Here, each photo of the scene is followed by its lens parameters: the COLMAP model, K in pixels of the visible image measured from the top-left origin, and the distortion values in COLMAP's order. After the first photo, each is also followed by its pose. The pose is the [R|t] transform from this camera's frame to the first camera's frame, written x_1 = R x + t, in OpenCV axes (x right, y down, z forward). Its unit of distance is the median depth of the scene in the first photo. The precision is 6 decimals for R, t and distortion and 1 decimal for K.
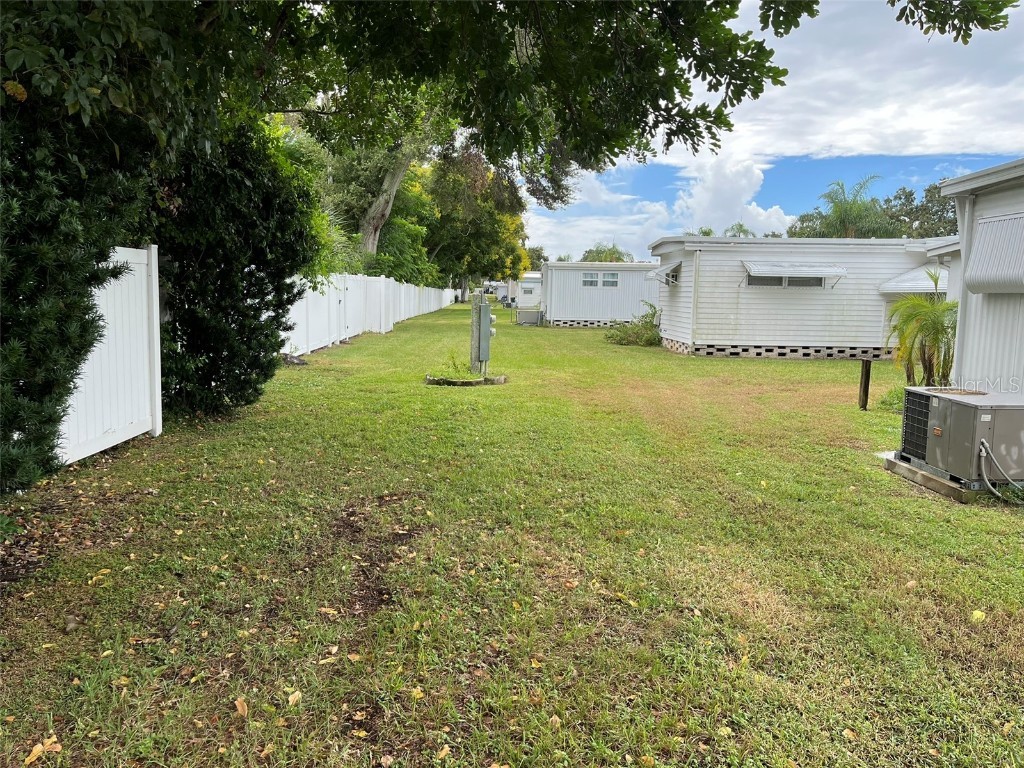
lens RADIAL K [[772.4, 0, 500.8], [0, 772.4, 388.9], [0, 0, 1]] dist [0.062060, -0.092626]
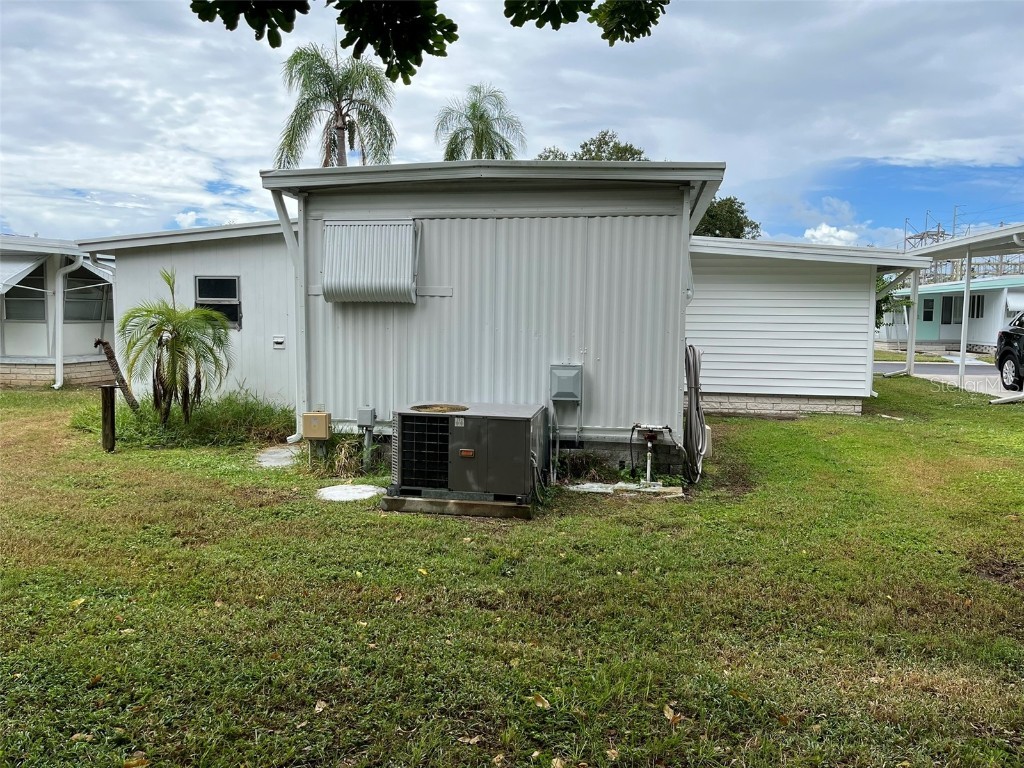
lens RADIAL K [[757.4, 0, 512.8], [0, 757.4, 412.0], [0, 0, 1]] dist [0.061659, -0.096768]
pose [[0.164465, -0.144056, 0.975807, -0.105048], [0.106893, 0.986055, 0.127553, -0.035639], [-0.980574, 0.083329, 0.177570, 0.272183]]
